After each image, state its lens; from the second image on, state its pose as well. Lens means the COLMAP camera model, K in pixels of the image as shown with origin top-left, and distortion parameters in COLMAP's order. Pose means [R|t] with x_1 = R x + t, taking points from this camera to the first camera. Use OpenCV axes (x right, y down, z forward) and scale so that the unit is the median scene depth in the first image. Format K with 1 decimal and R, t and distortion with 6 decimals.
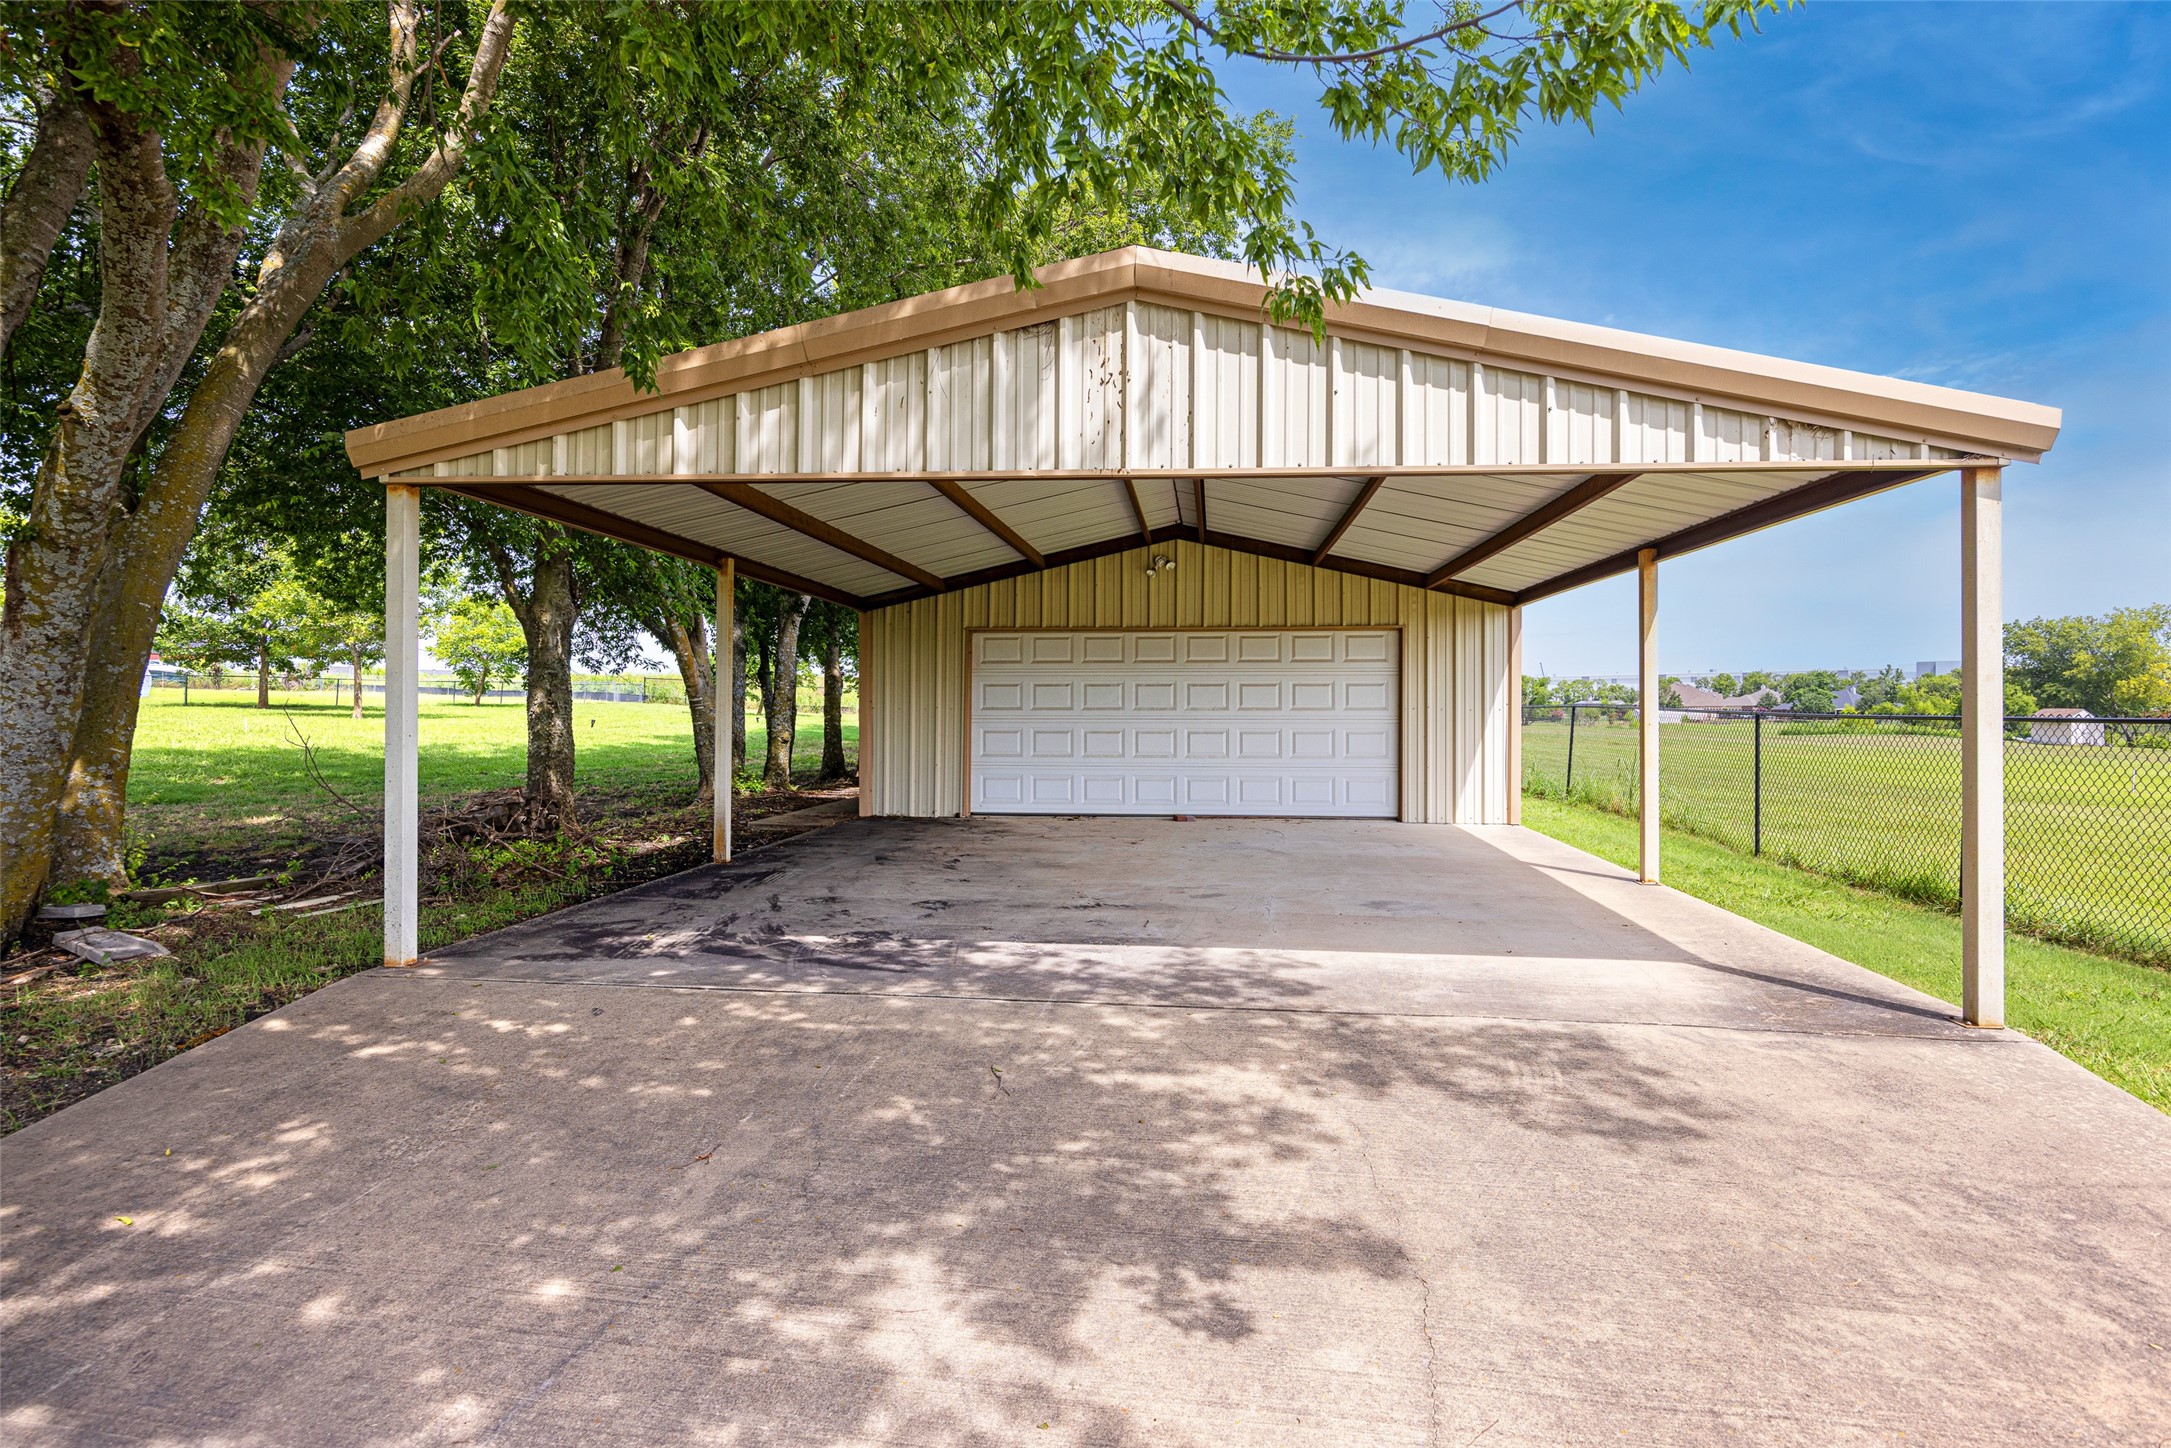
lens RADIAL K [[1135.9, 0, 1089.8], [0, 1135.9, 713.1], [0, 0, 1]] dist [-0.002876, -0.001572]
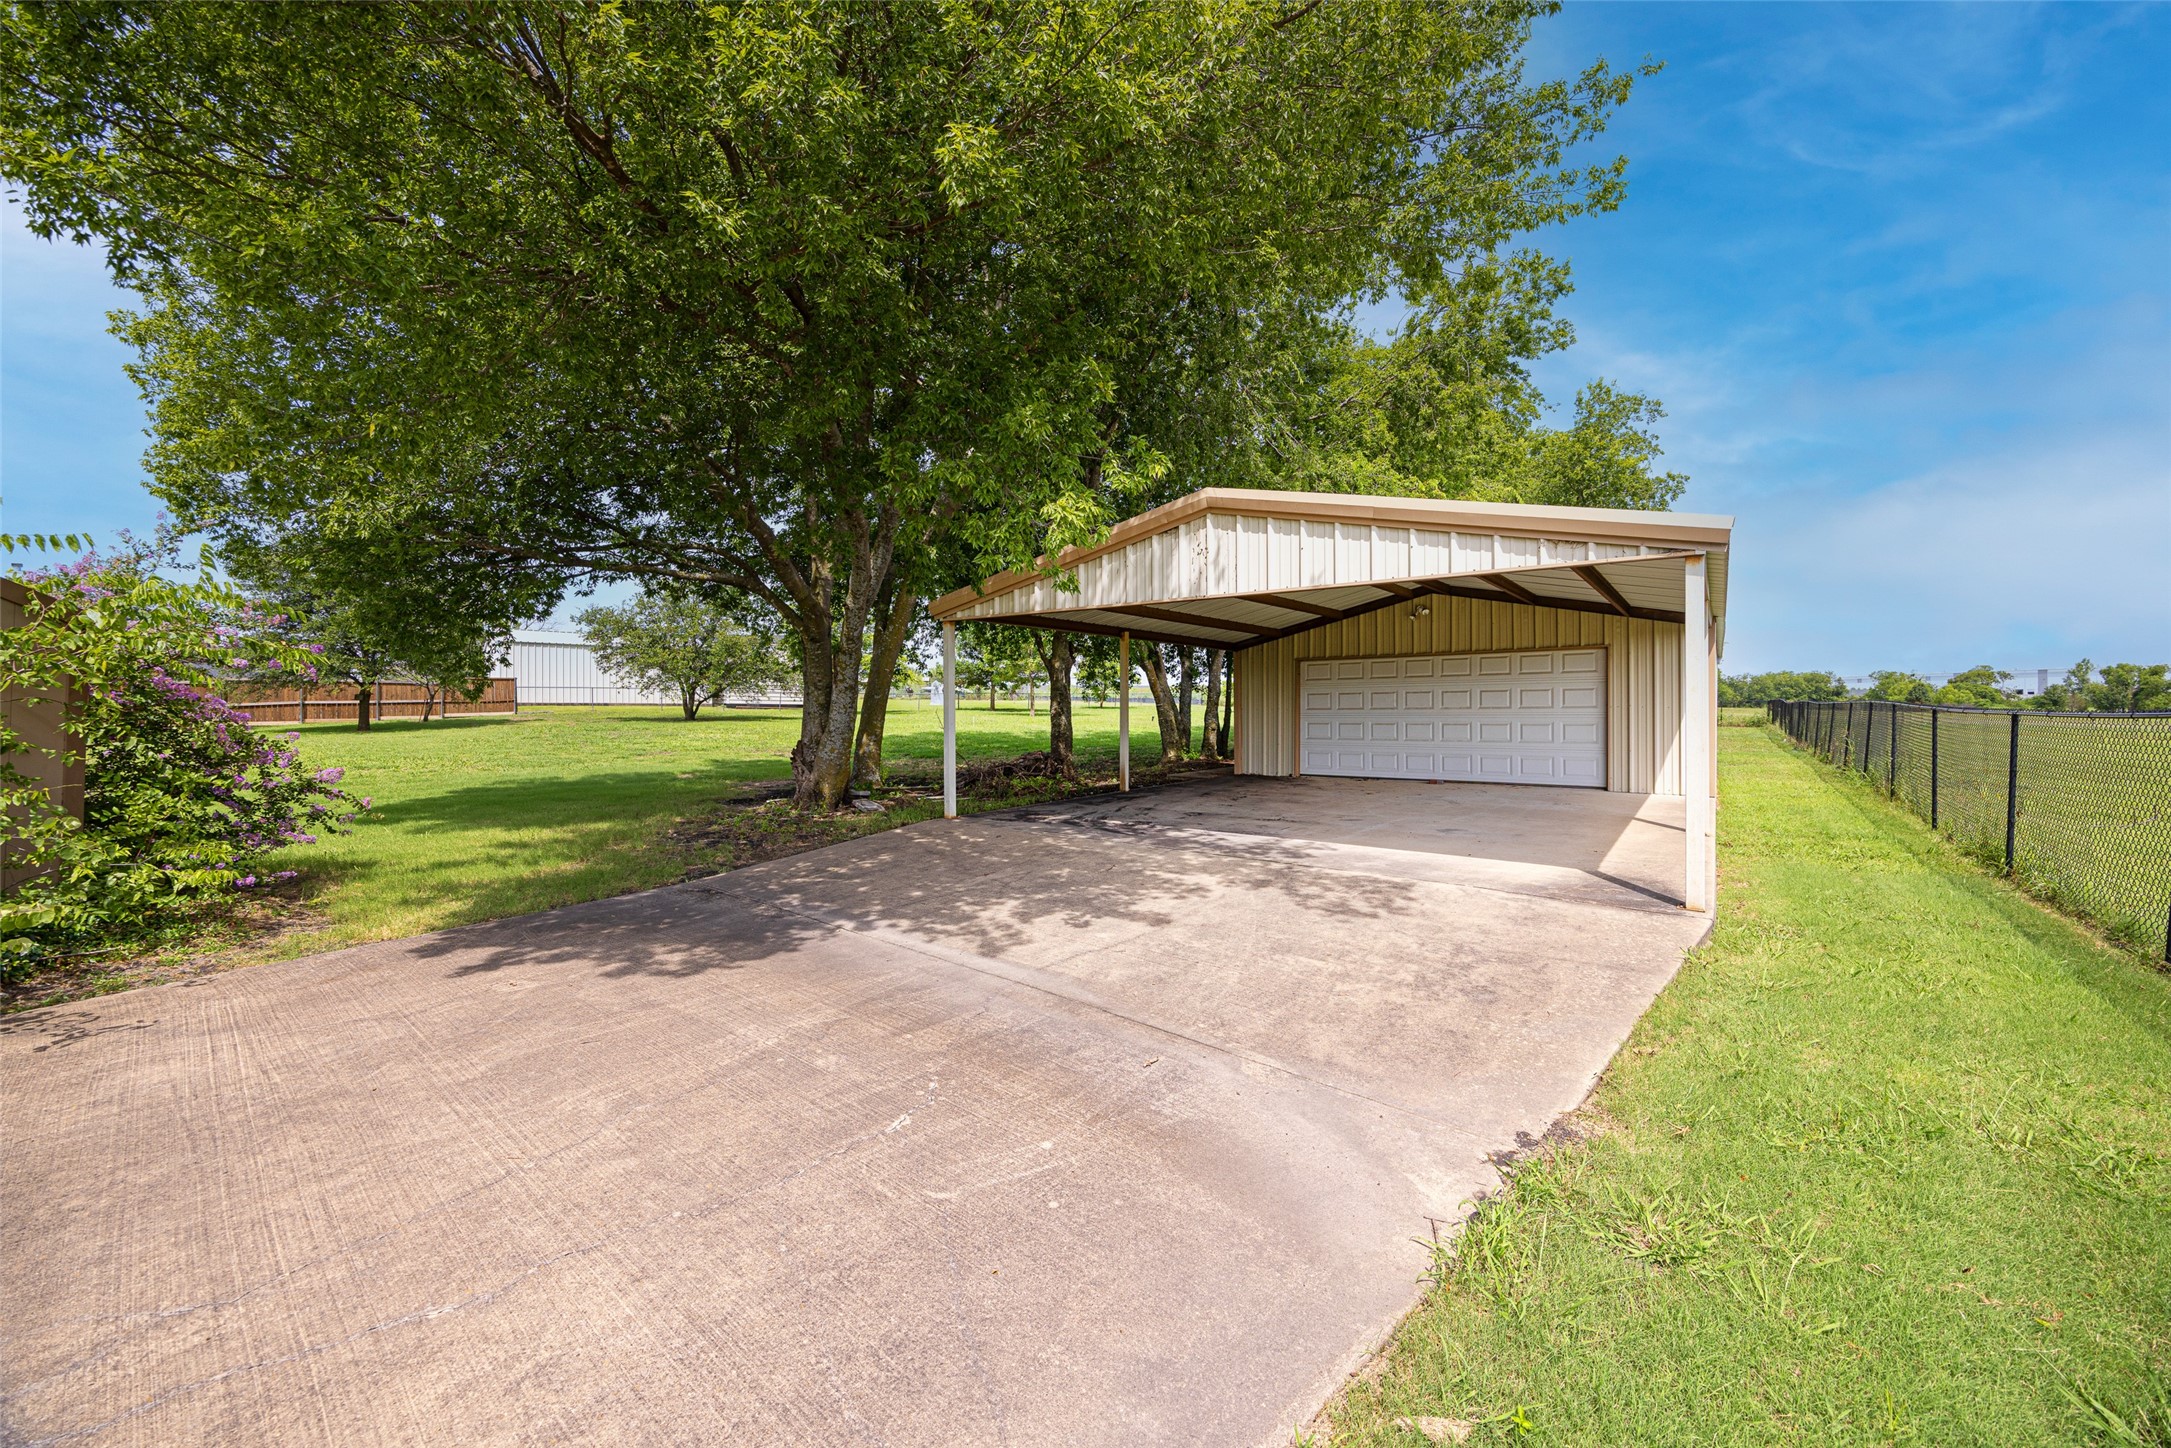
lens RADIAL K [[852.3, 0, 1082.3], [0, 852.3, 725.9], [0, 0, 1]] dist [-0.001171, -0.000010]
pose [[0.847188, 0.003273, -0.531283, 0.504629], [0.006446, 0.999844, 0.016438, -0.003382], [0.531254, -0.017351, 0.847035, -0.331021]]
